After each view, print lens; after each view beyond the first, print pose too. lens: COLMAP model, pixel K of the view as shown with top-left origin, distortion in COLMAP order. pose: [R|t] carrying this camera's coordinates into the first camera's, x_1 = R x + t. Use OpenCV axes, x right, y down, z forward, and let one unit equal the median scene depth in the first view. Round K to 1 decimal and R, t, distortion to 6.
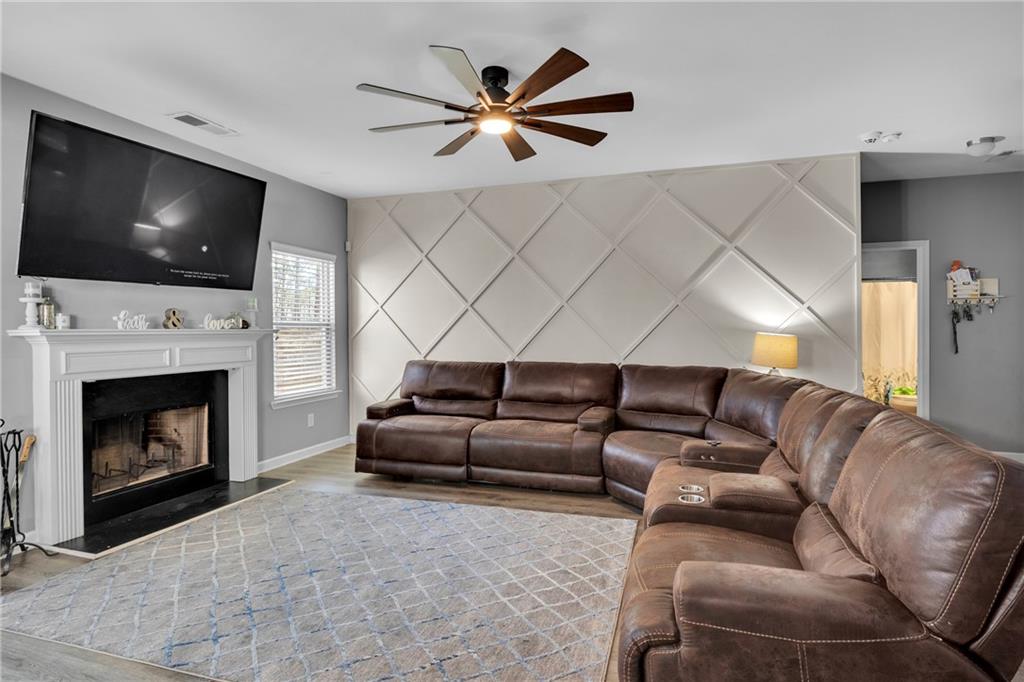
lens RADIAL K [[513.1, 0, 516.5], [0, 513.1, 335.7], [0, 0, 1]] dist [-0.001617, -0.000255]
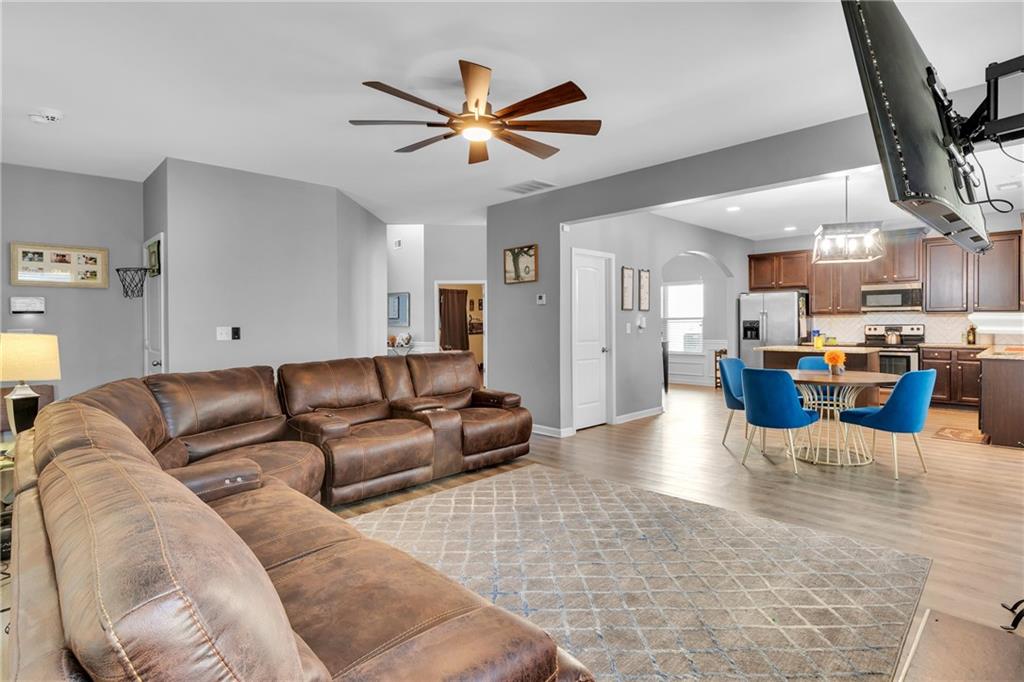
lens RADIAL K [[513.1, 0, 515.0], [0, 513.1, 333.0], [0, 0, 1]] dist [-0.001617, -0.000255]
pose [[-0.885017, -0.002675, 0.465552, -0.641929], [0.010760, 0.999599, 0.026199, -0.022411], [-0.465435, 0.028196, -0.884633, 2.026811]]
